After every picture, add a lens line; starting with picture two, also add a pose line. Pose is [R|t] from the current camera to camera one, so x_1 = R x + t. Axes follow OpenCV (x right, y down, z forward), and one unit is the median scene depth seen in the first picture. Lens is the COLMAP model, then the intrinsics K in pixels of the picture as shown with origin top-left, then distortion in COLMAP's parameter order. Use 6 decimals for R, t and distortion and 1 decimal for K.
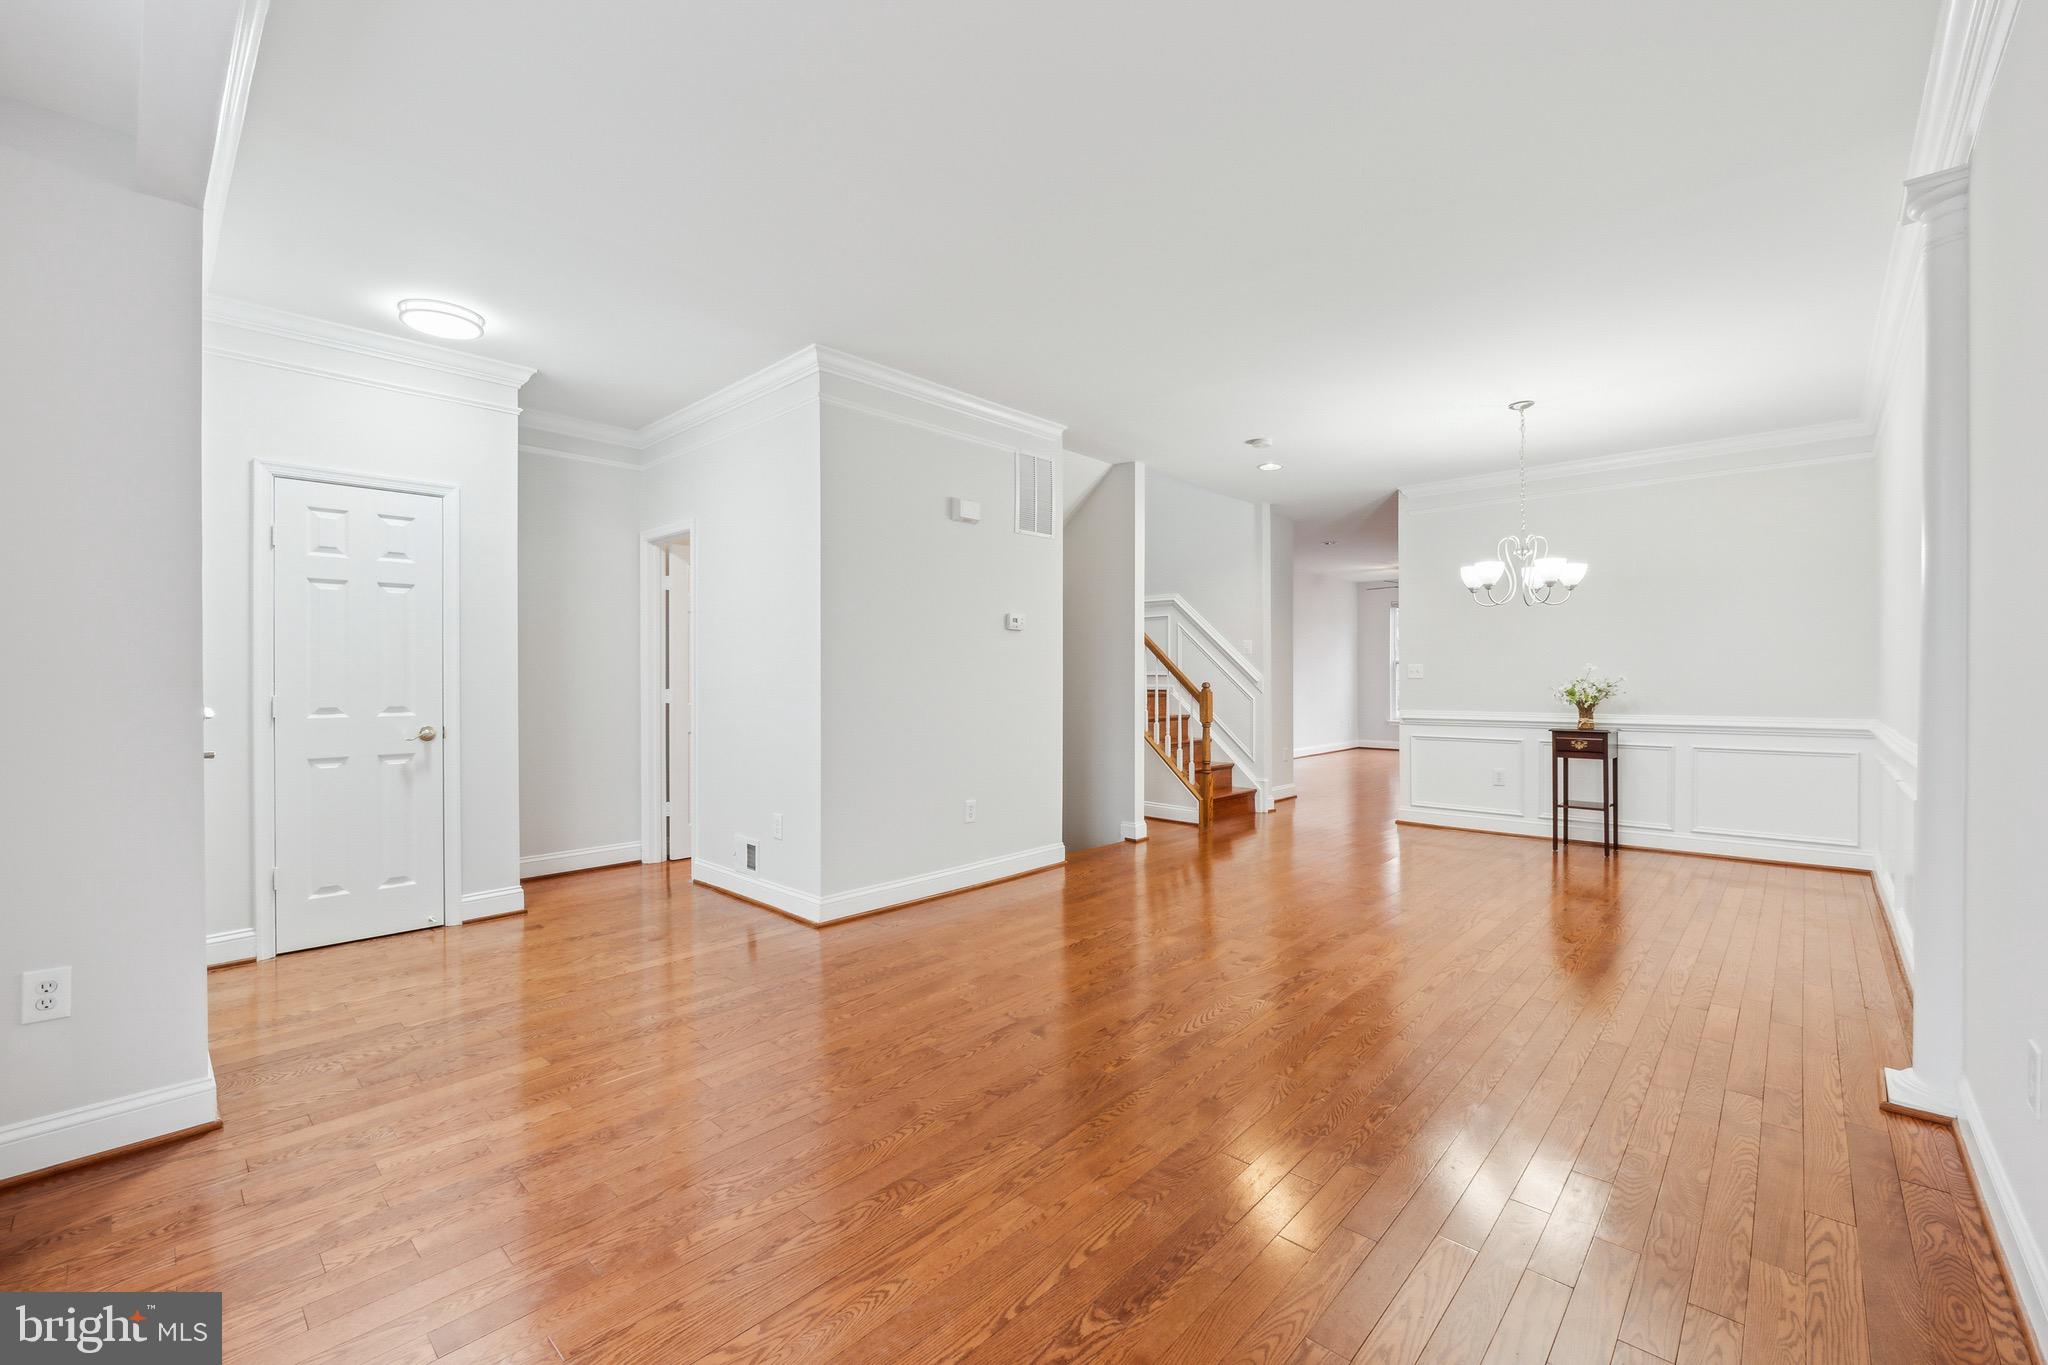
lens RADIAL K [[844.0, 0, 1020.6], [0, 844.0, 685.0], [0, 0, 1]] dist [-0.014787, 0.000032]
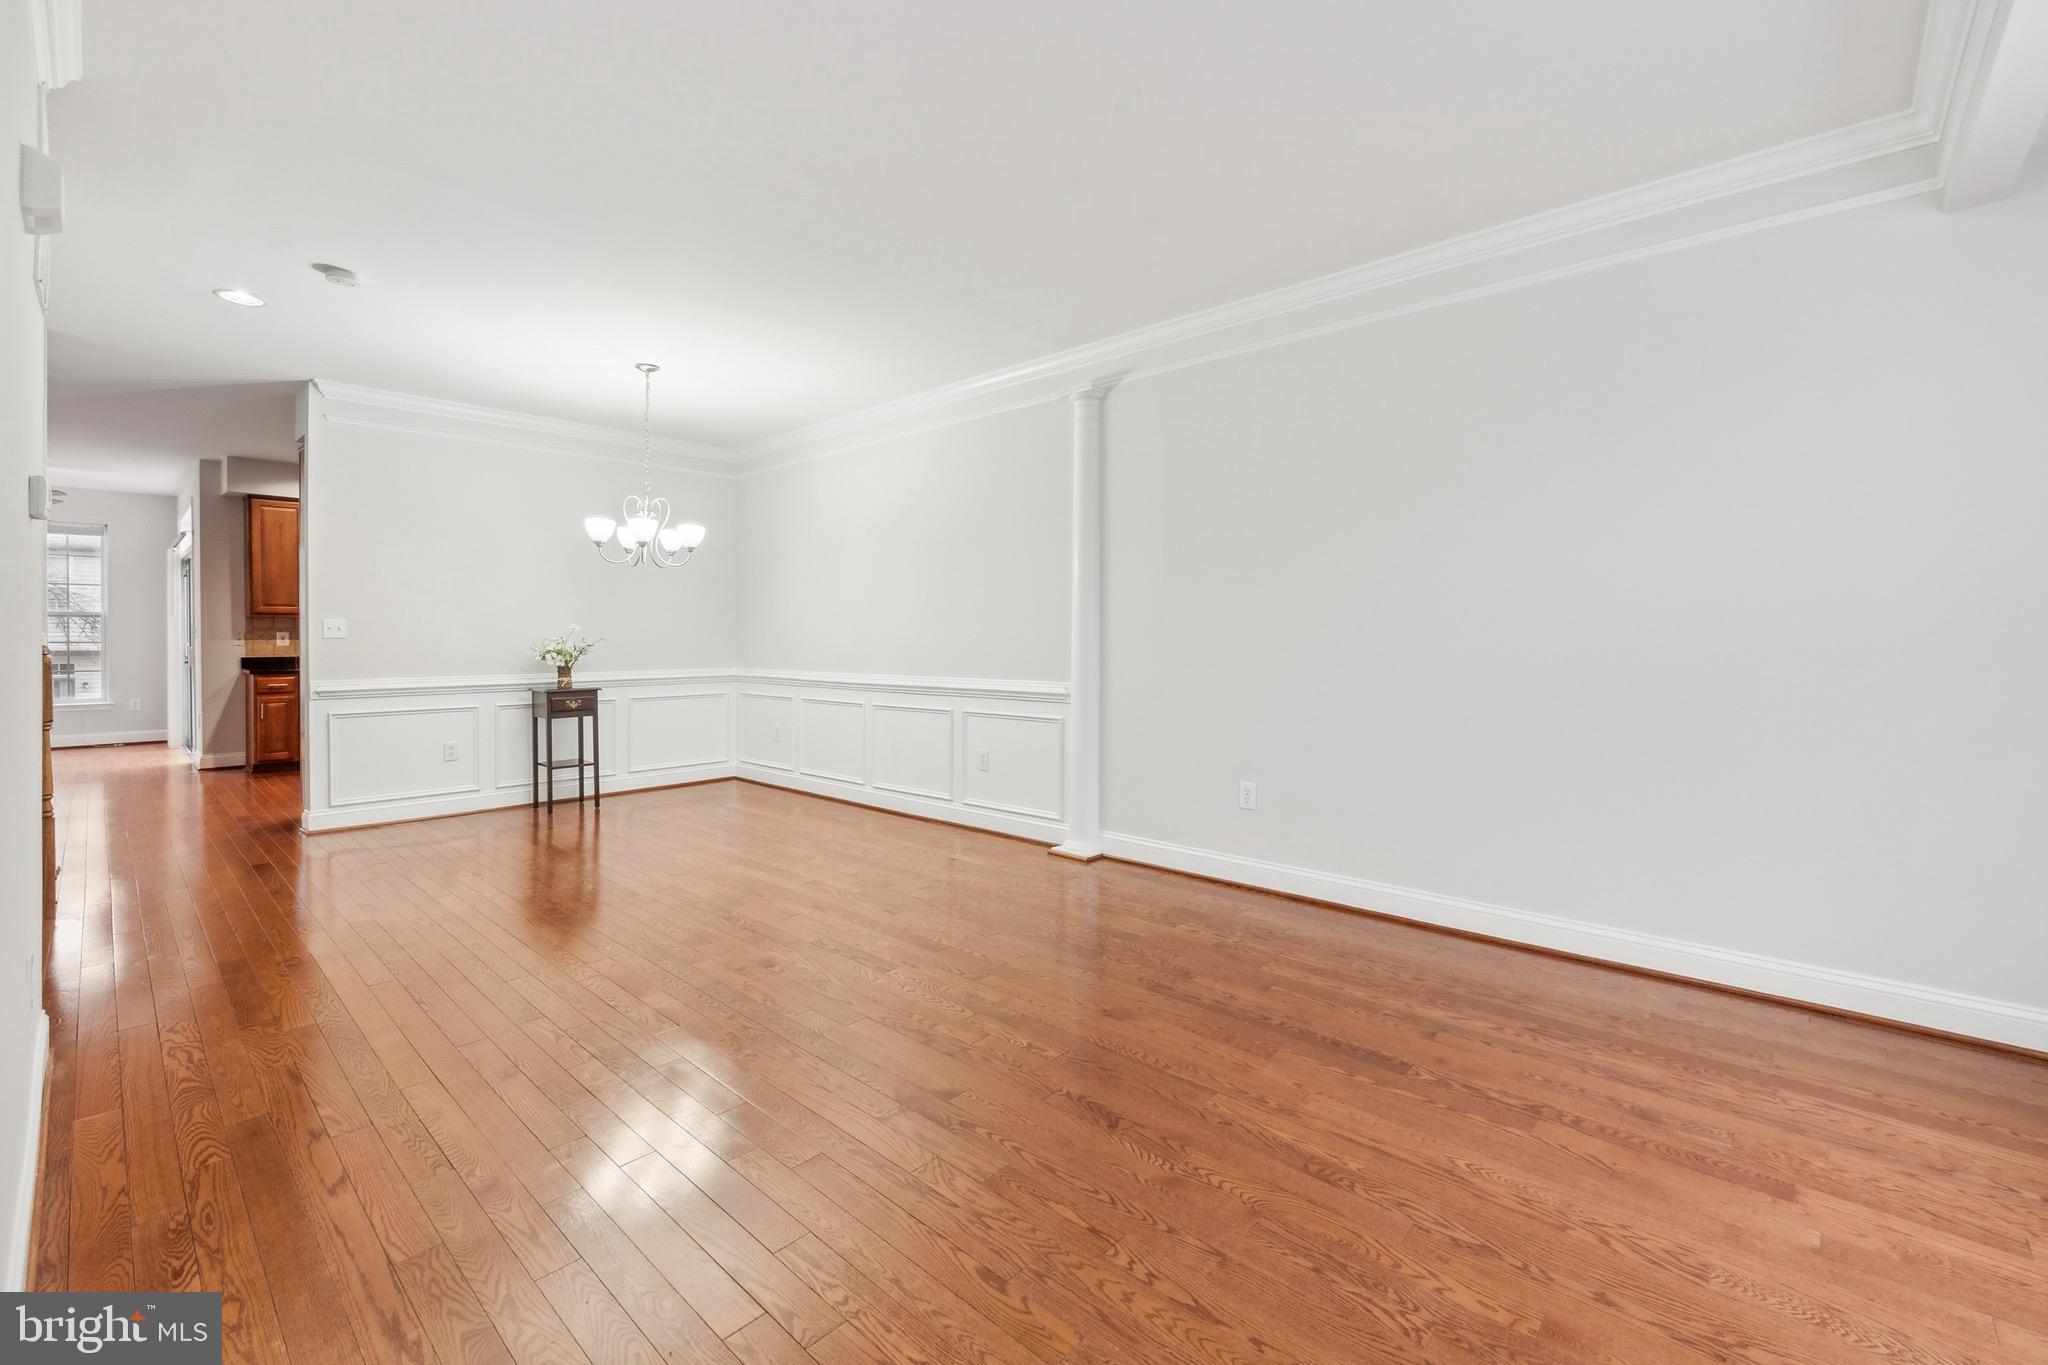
lens RADIAL K [[862.8, 0, 1028.8], [0, 862.8, 658.5], [0, 0, 1]] dist [-0.018391, -0.000002]
pose [[-0.018860, -0.021858, 0.999583, -0.435030], [0.006893, 0.999734, 0.021992, -0.002779], [-0.999798, 0.007305, -0.018704, 0.536995]]
